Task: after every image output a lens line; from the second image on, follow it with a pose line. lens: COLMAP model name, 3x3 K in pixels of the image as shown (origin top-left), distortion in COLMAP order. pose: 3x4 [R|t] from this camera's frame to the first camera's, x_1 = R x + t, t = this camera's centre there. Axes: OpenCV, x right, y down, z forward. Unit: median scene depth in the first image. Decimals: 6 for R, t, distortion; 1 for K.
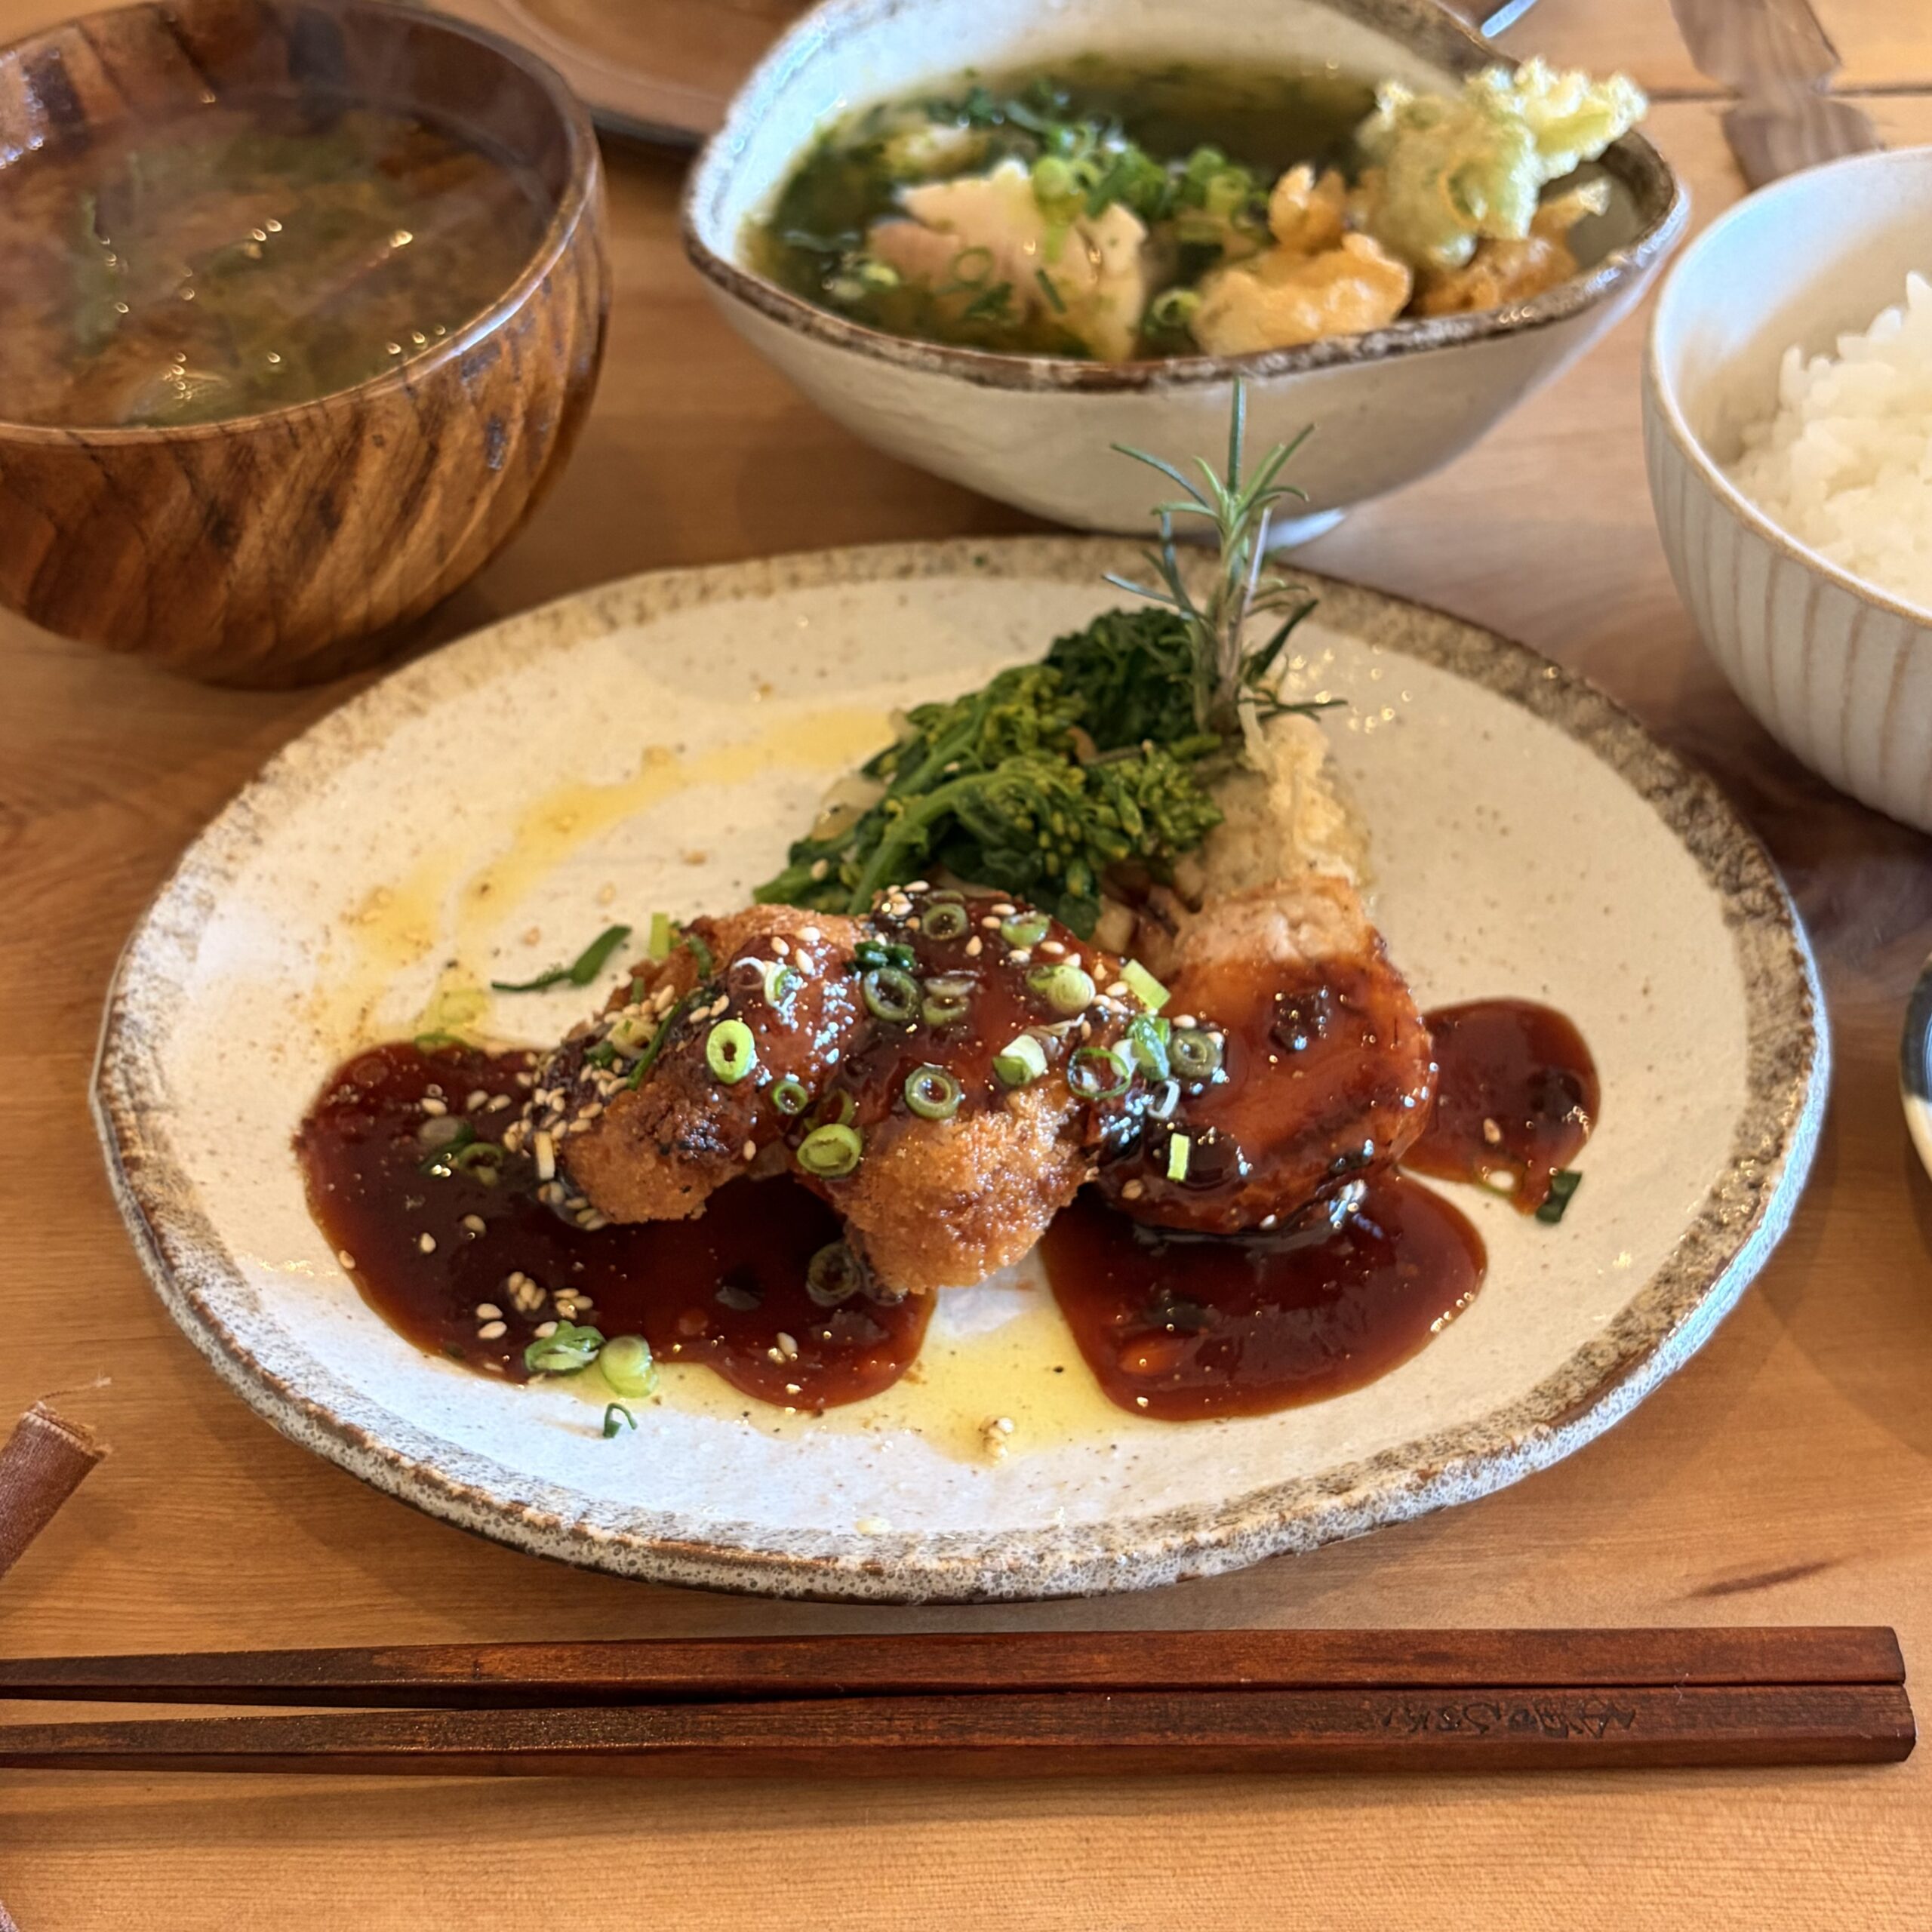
lens RADIAL K [[3539.4, 0, 968.9], [0, 3539.4, 970.7], [0, 0, 1]] dist [-0.034077, 0.000000]
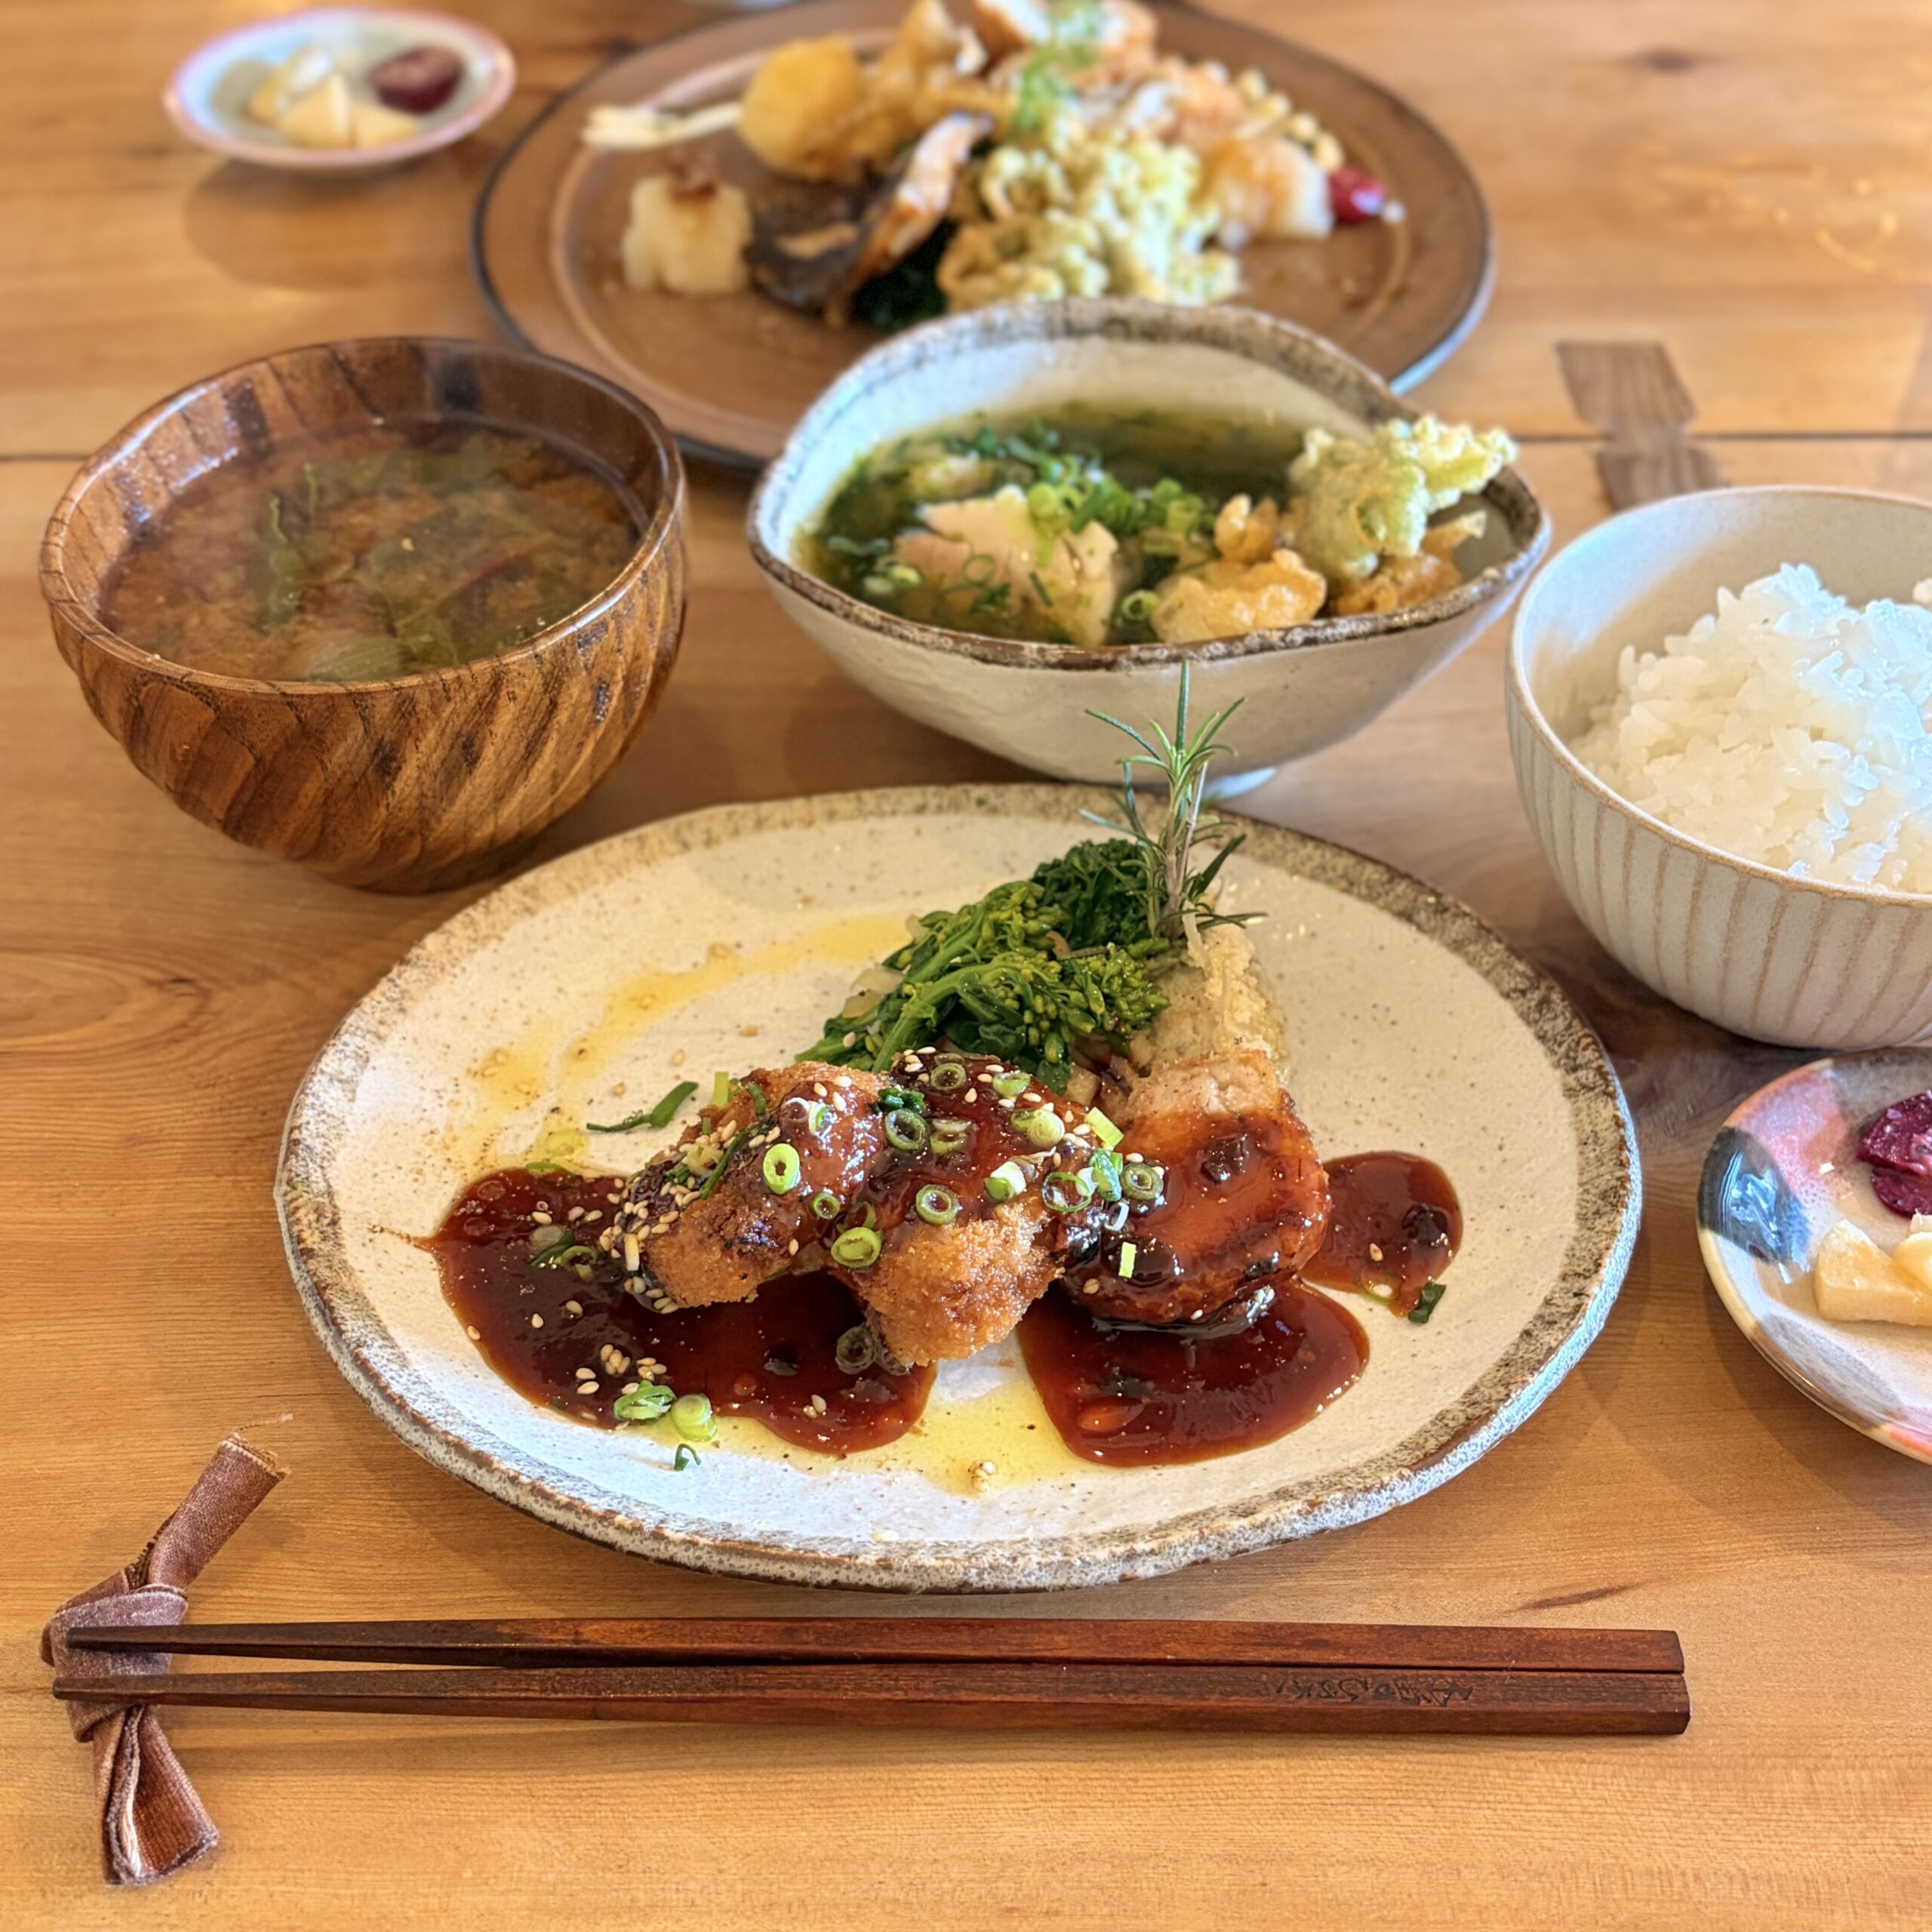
lens RADIAL K [[3539.4, 0, 982.3], [0, 3539.4, 981.0], [0, 0, 1]] dist [-0.034077, 0.000000]
pose [[0.999794, 0.019257, 0.006445, -0.003391], [-0.018713, 0.996934, -0.075970, 0.047124], [-0.007888, 0.075834, 0.997089, -0.271435]]
